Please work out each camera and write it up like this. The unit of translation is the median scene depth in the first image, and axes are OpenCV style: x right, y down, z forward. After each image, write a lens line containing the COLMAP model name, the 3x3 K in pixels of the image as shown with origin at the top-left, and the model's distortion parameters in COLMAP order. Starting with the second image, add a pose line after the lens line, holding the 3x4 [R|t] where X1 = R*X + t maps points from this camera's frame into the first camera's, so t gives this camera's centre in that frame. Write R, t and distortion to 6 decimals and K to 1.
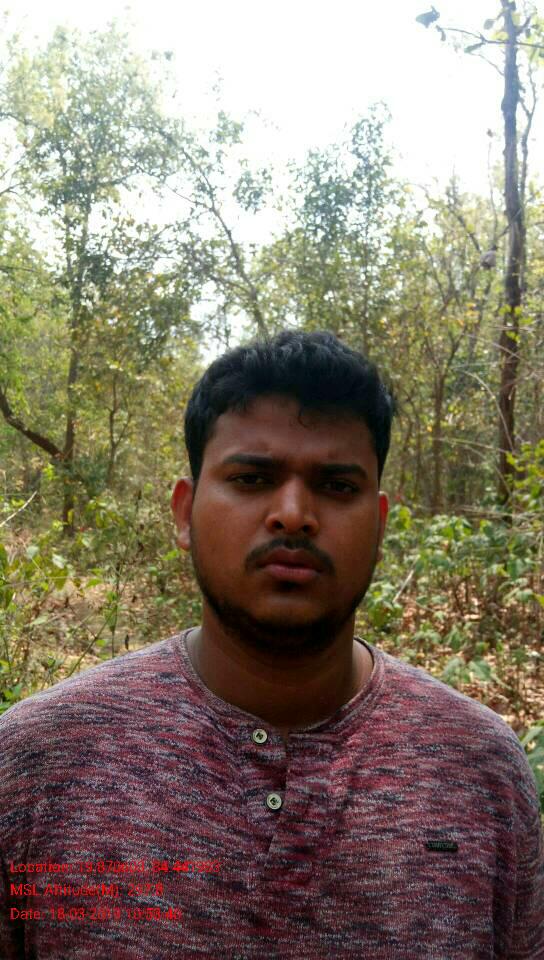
lens RADIAL K [[736.7, 0, 268.7], [0, 736.7, 478.1], [0, 0, 1]] dist [0.034992, -0.093469]
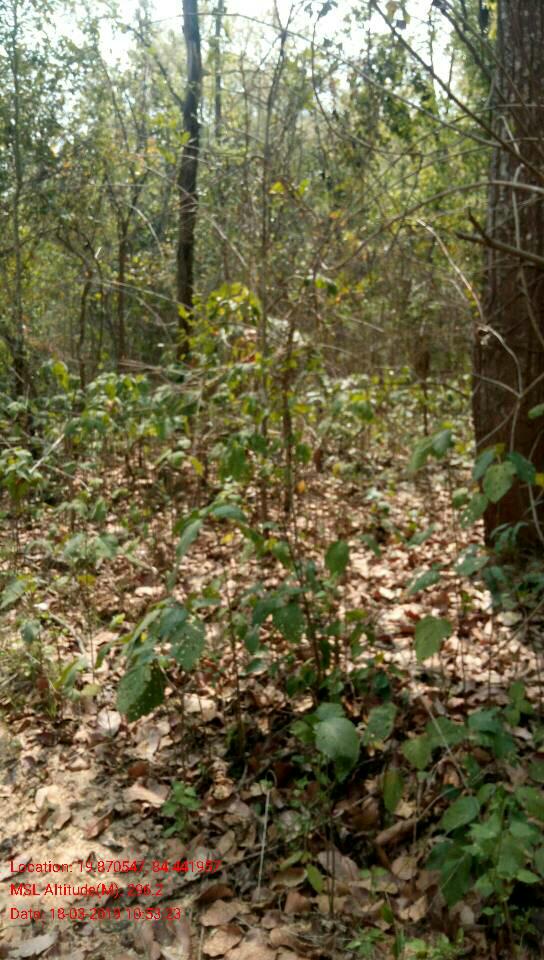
lens RADIAL K [[736.7, 0, 271.6], [0, 736.7, 477.3], [0, 0, 1]] dist [0.034992, -0.093469]
pose [[0.924752, -0.043048, 0.378129, 0.100245], [-0.025355, 0.984405, 0.174080, 0.019283], [-0.379726, -0.170568, 0.909239, 0.114440]]
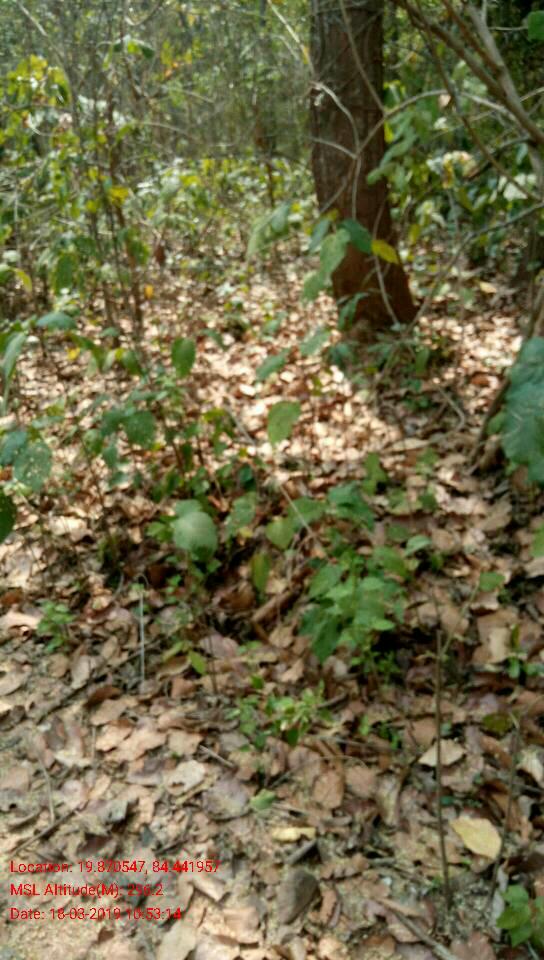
lens RADIAL K [[736.7, 0, 275.6], [0, 736.7, 483.1], [0, 0, 1]] dist [0.034992, -0.093469]
pose [[0.827952, -0.277413, 0.487378, 0.124415], [0.051348, 0.902929, 0.426712, 0.033442], [-0.558443, -0.328271, 0.761826, 0.121358]]
